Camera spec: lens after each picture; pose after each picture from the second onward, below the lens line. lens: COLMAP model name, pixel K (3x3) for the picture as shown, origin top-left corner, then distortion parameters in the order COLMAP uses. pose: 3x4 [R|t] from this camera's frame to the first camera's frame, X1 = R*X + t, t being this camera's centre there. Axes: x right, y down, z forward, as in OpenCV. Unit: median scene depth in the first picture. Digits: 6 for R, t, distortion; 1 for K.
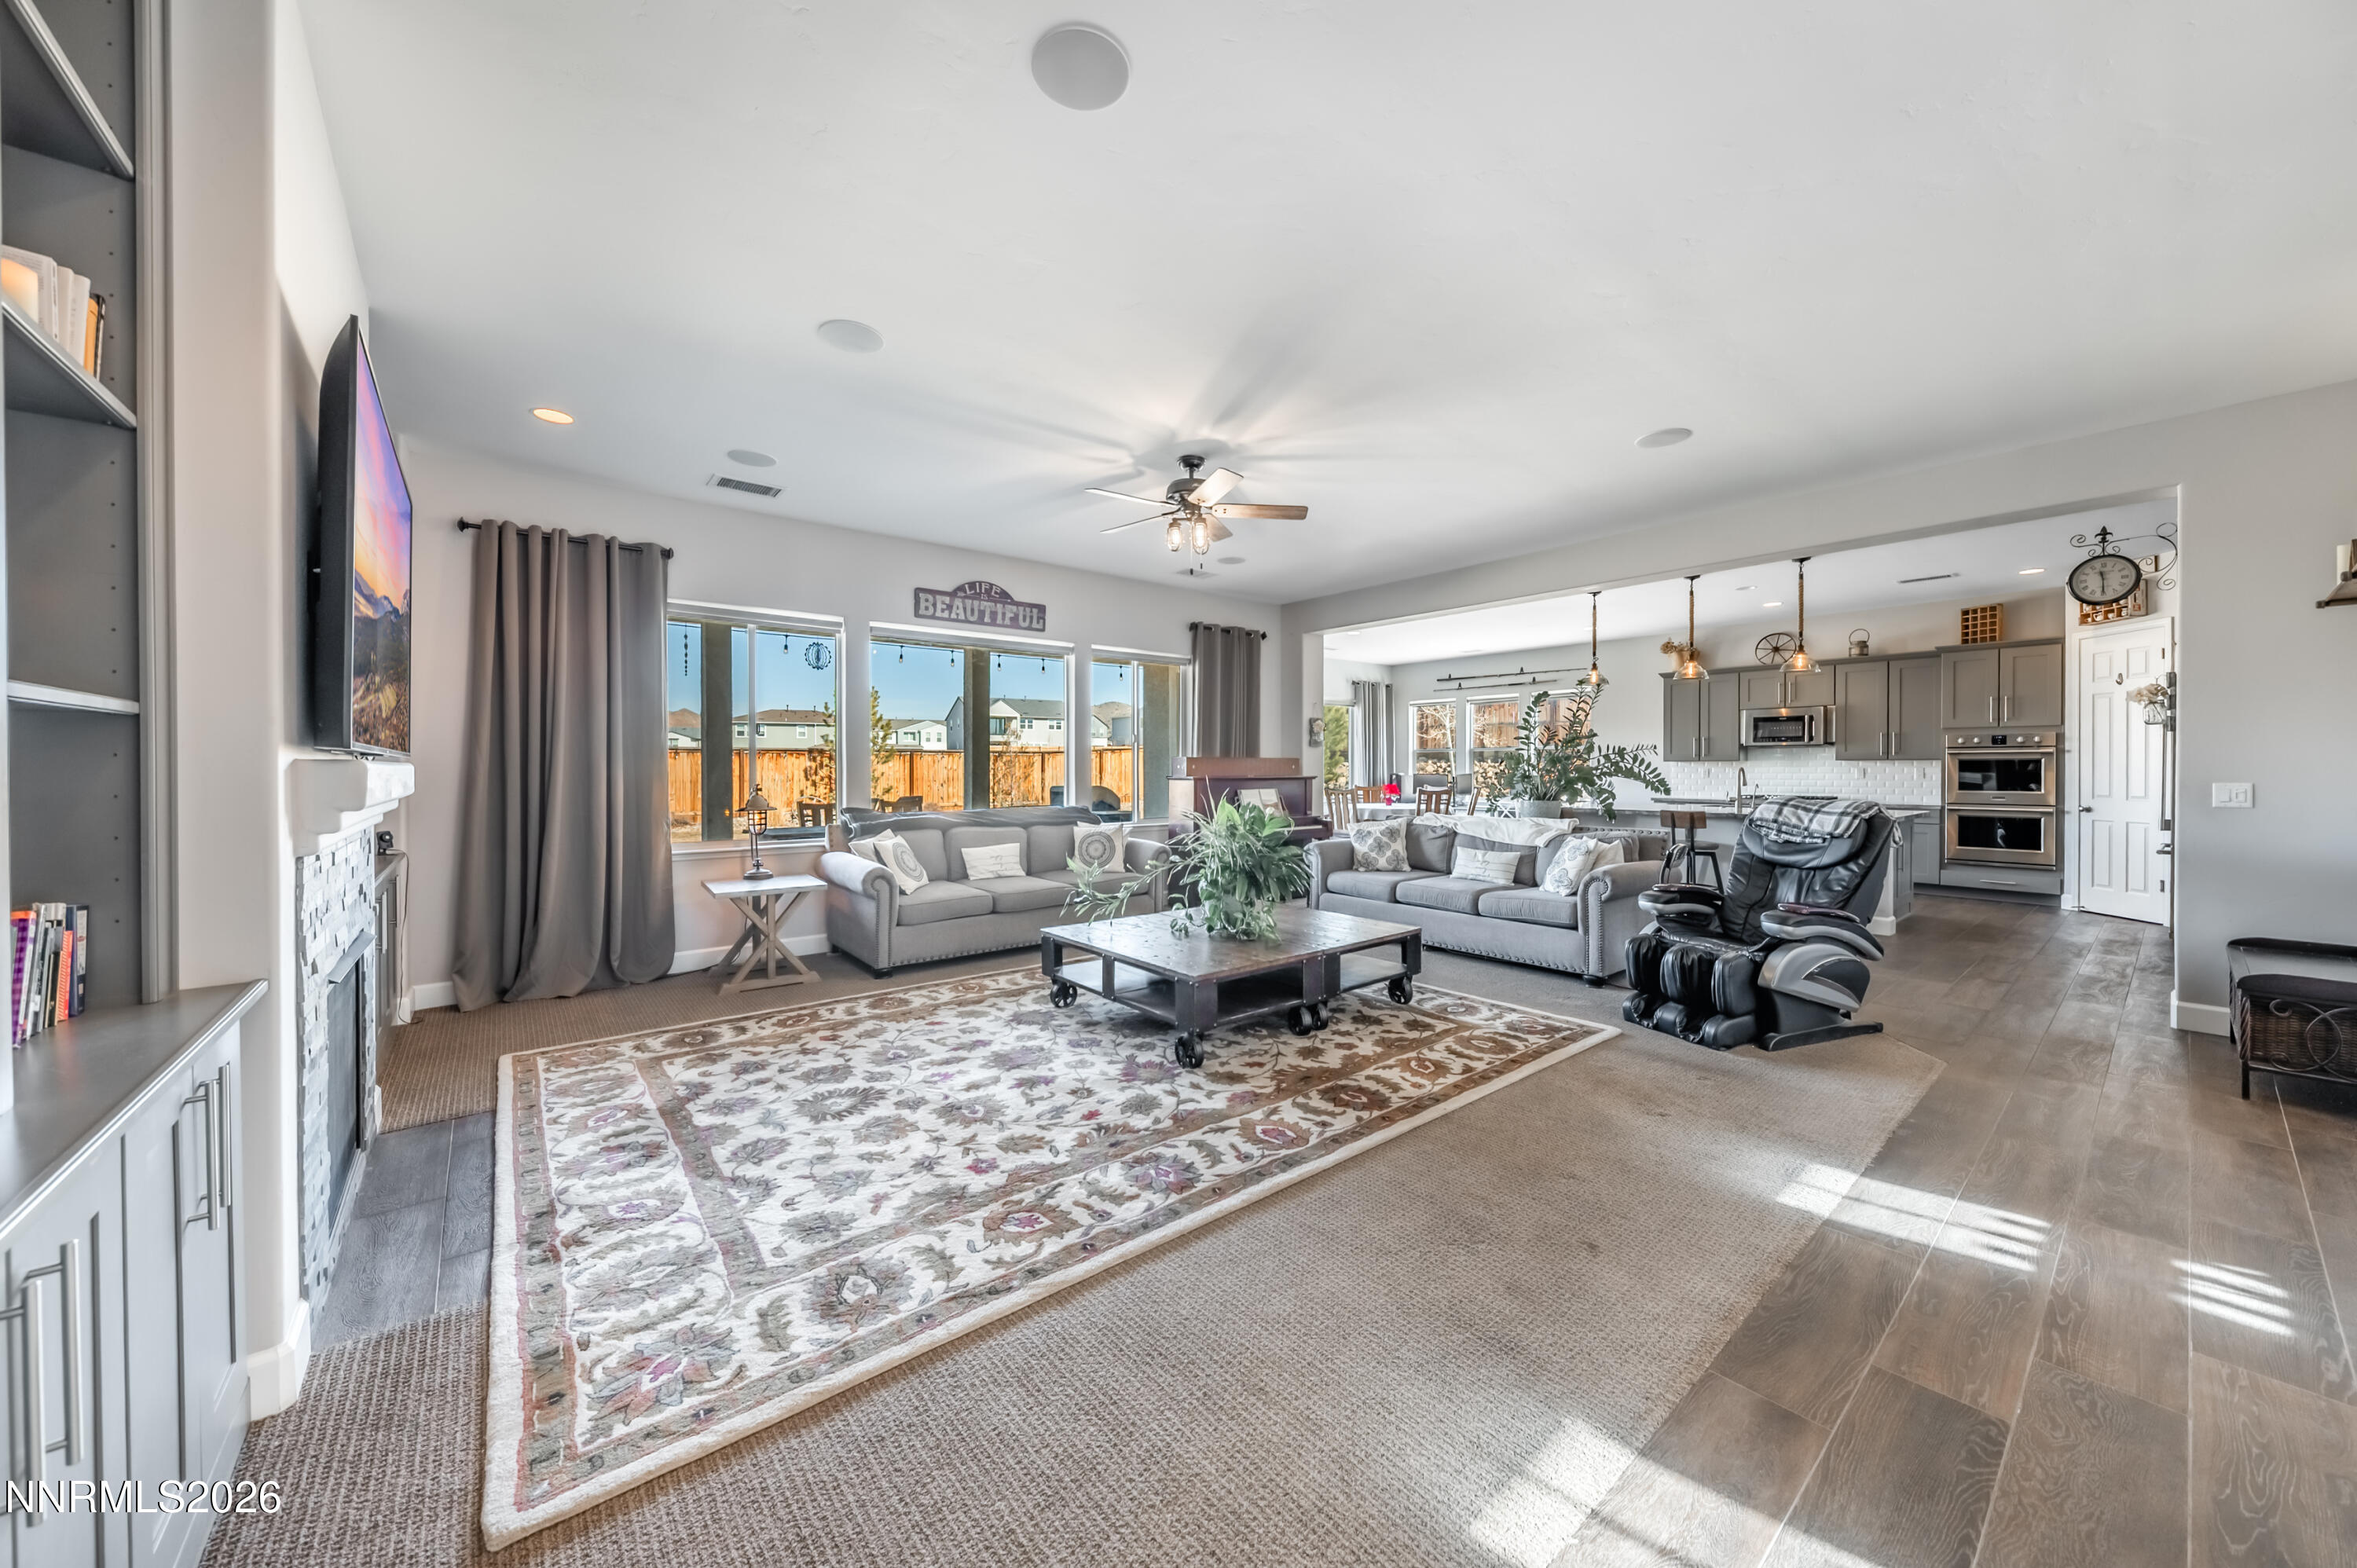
lens RADIAL K [[835.4, 0, 1194.7], [0, 835.4, 772.1], [0, 0, 1]] dist [0.010540, -0.000050]
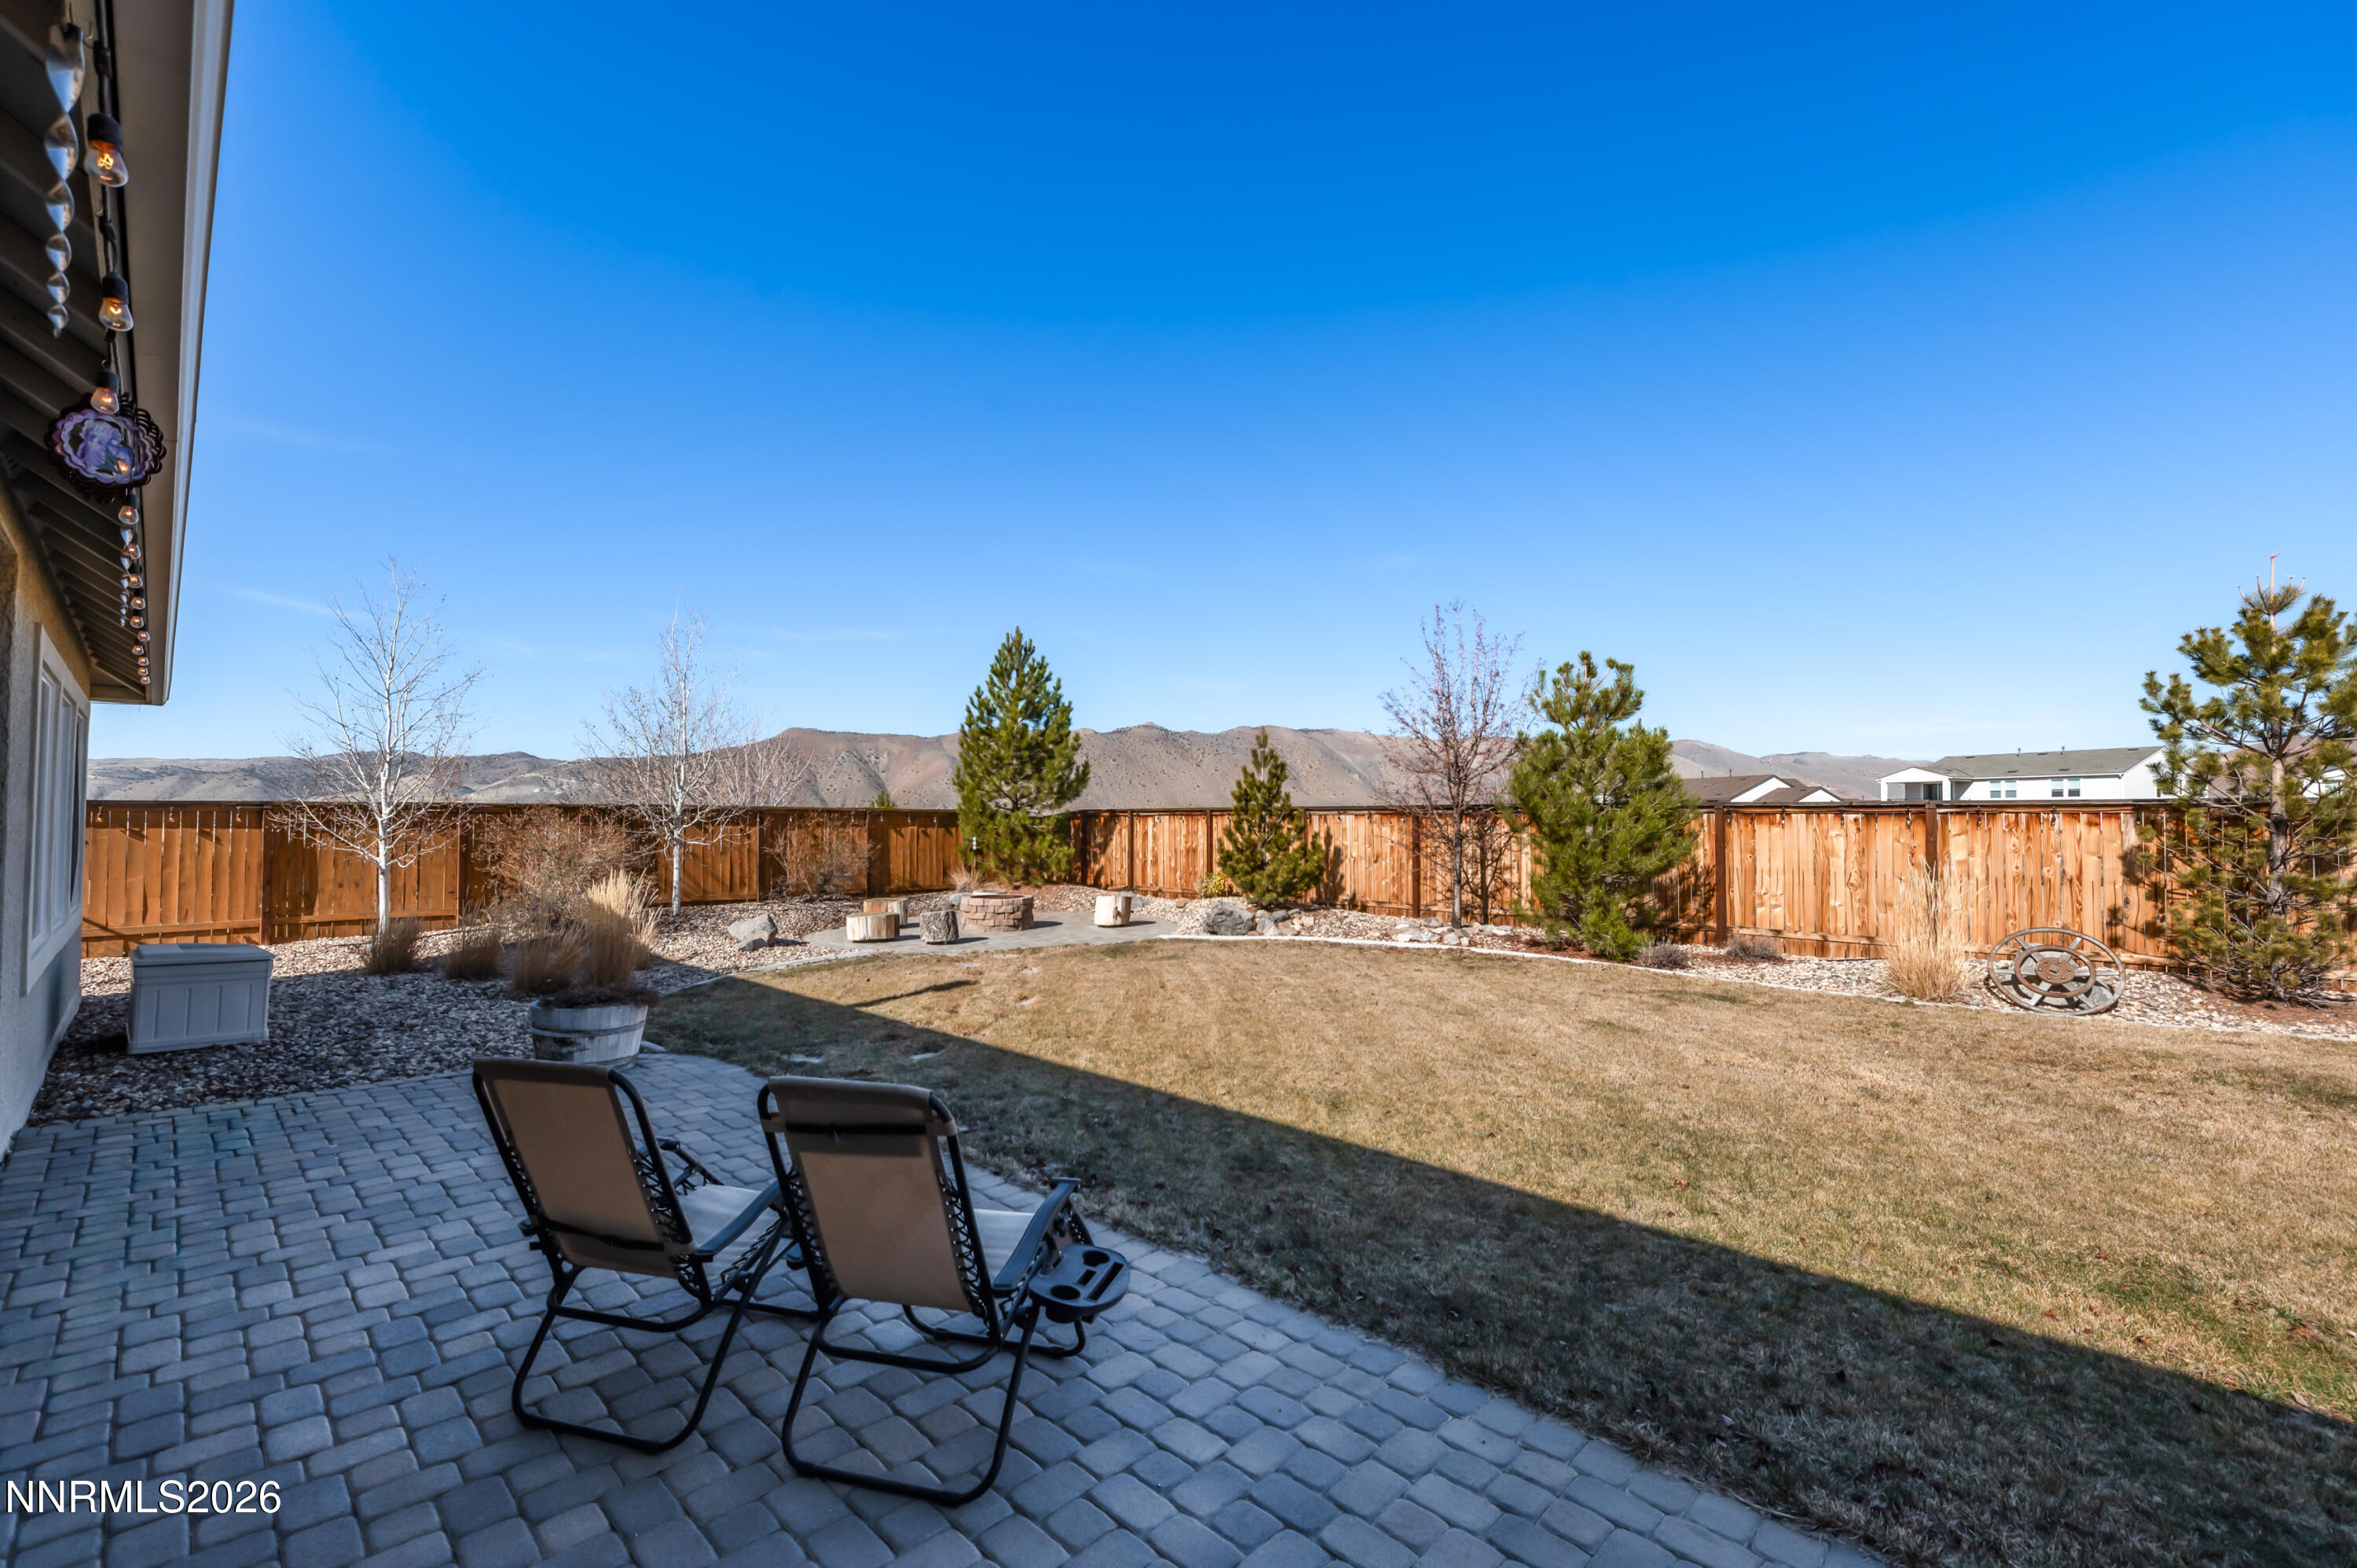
lens RADIAL K [[984.8, 0, 1155.7], [0, 984.8, 796.3], [0, 0, 1]] dist [0.002913, 0.000323]
pose [[0.091536, -0.022749, -0.995542, -0.263921], [-0.011633, 0.999646, -0.023912, -0.069748], [0.995734, 0.013770, 0.091239, 2.571675]]
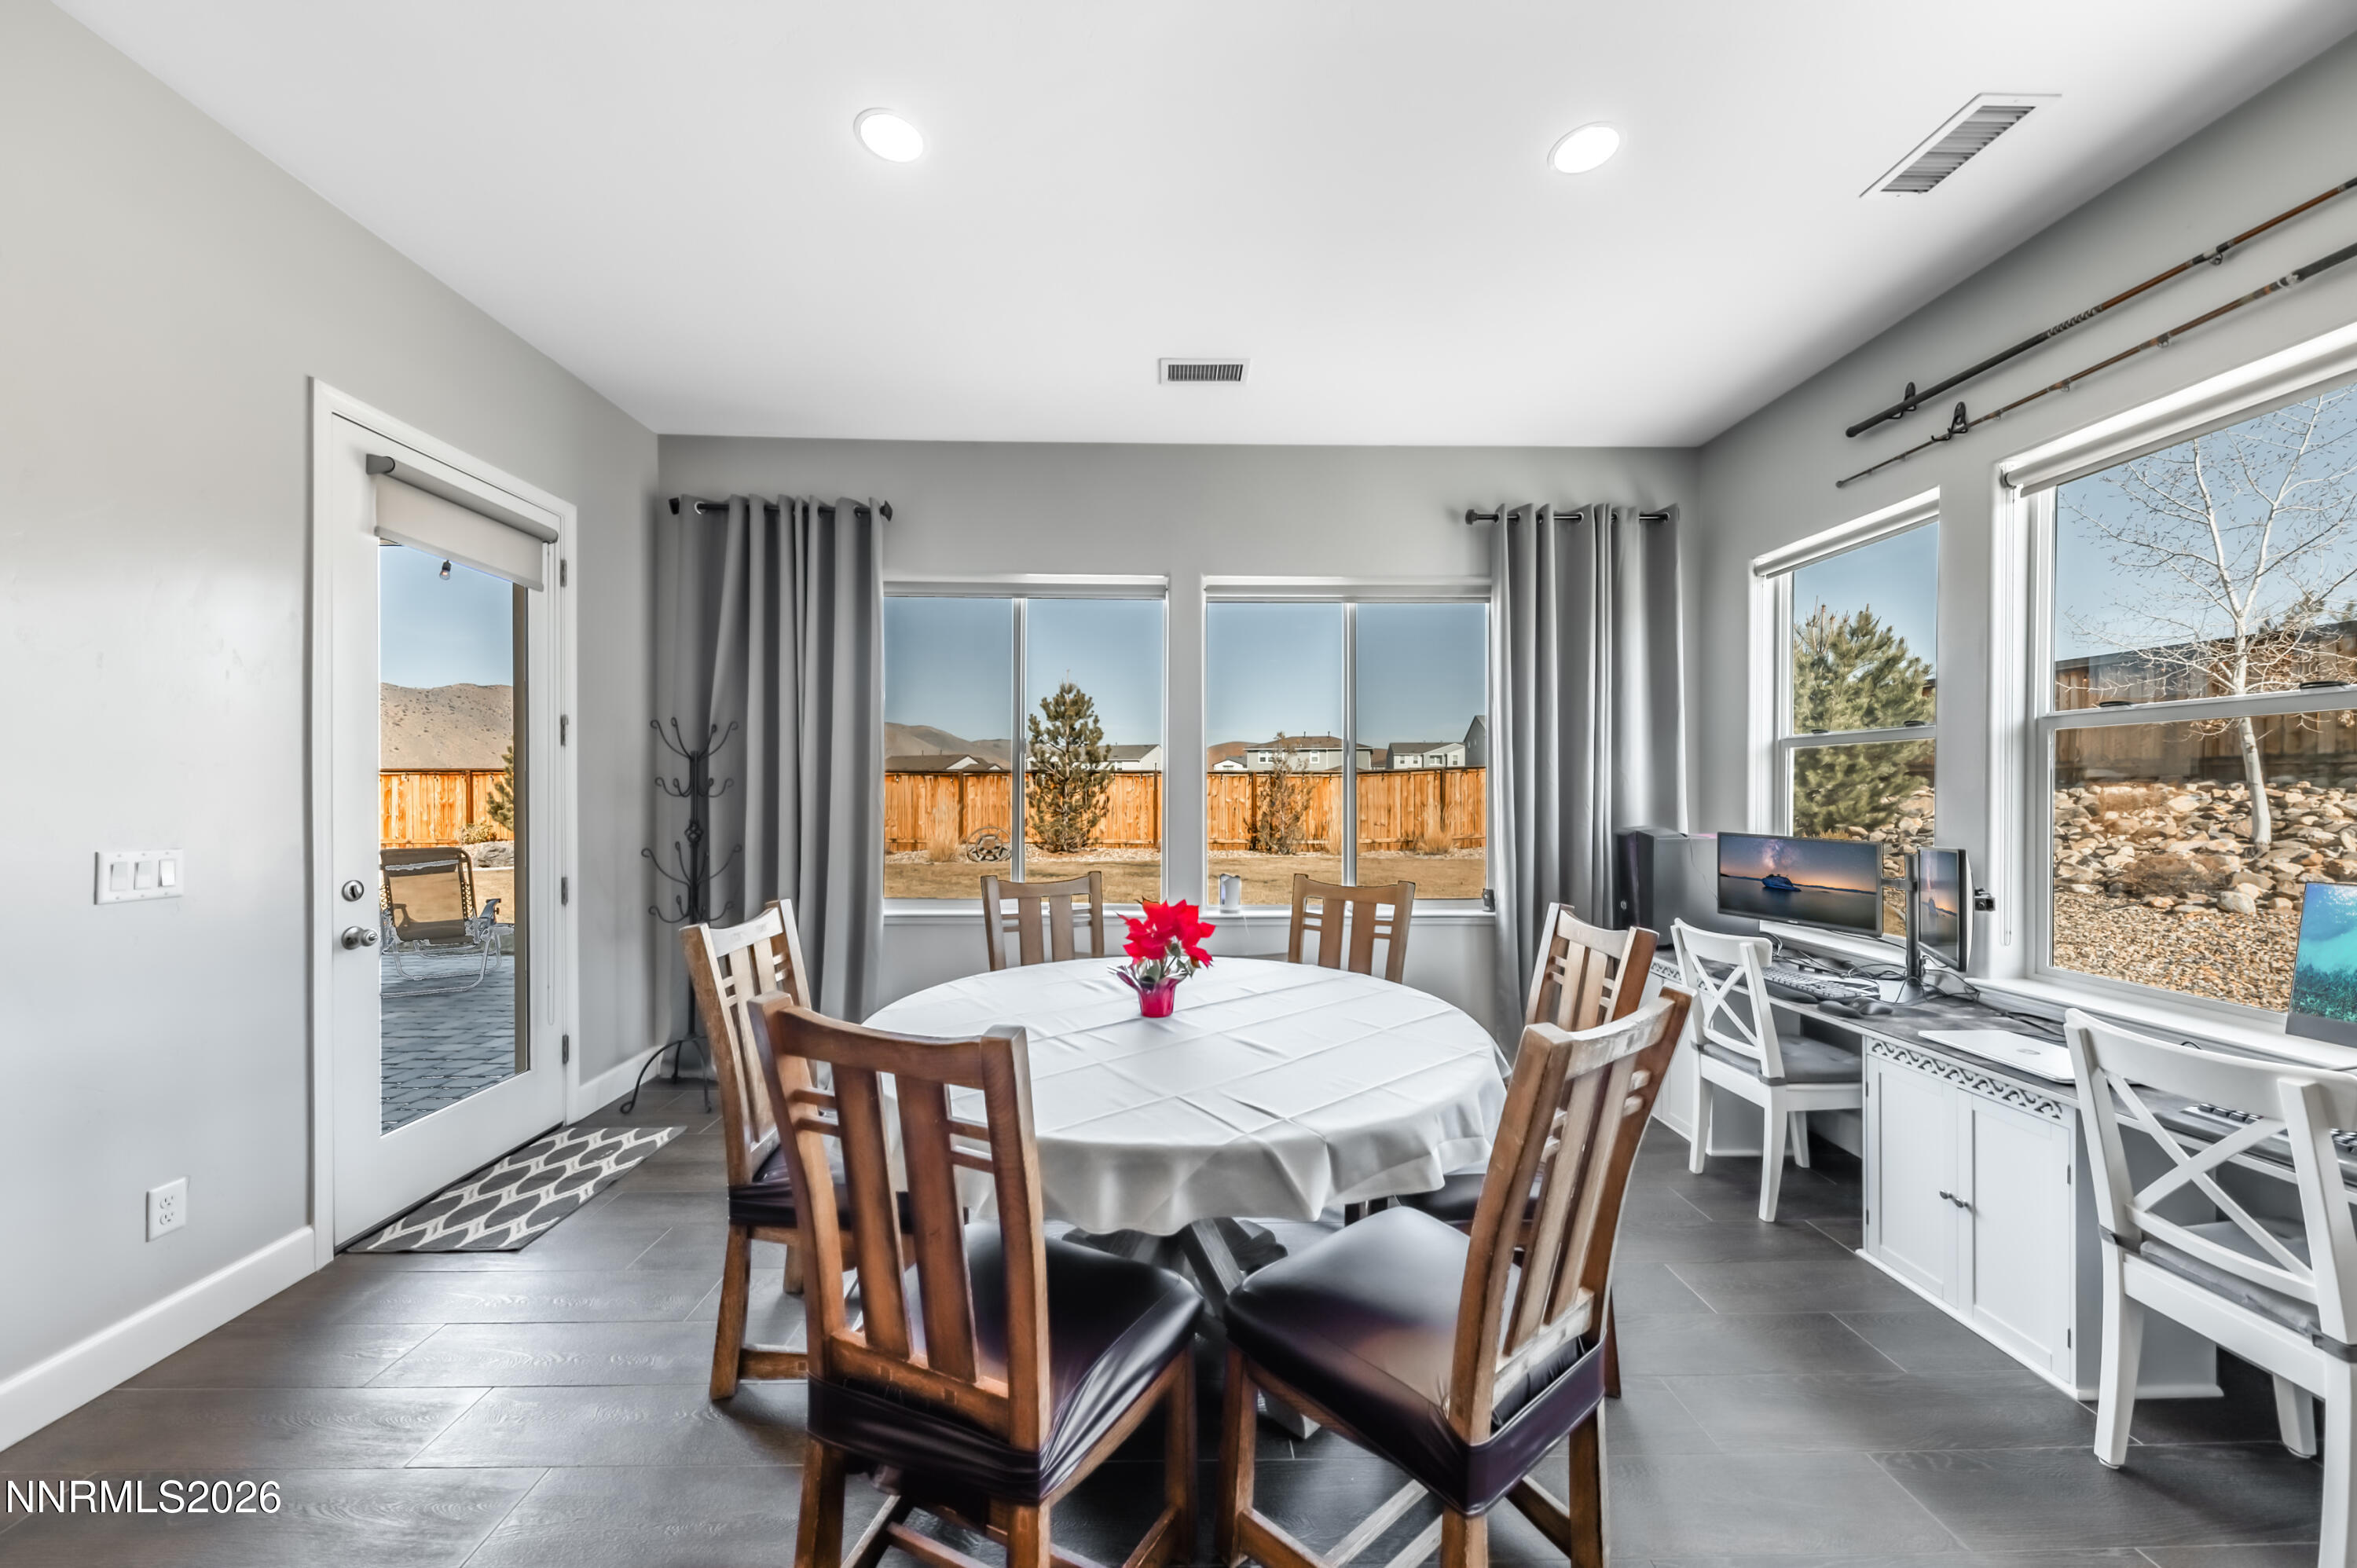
lens RADIAL K [[819.3, 0, 1178.4], [0, 819.3, 791.8], [0, 0, 1]] dist [0.011612, 0.000010]
pose [[0.774002, 0.005073, -0.633163, 0.932041], [-0.008348, 0.999963, -0.002194, -0.026246], [0.633128, 0.006984, 0.774016, 2.226939]]
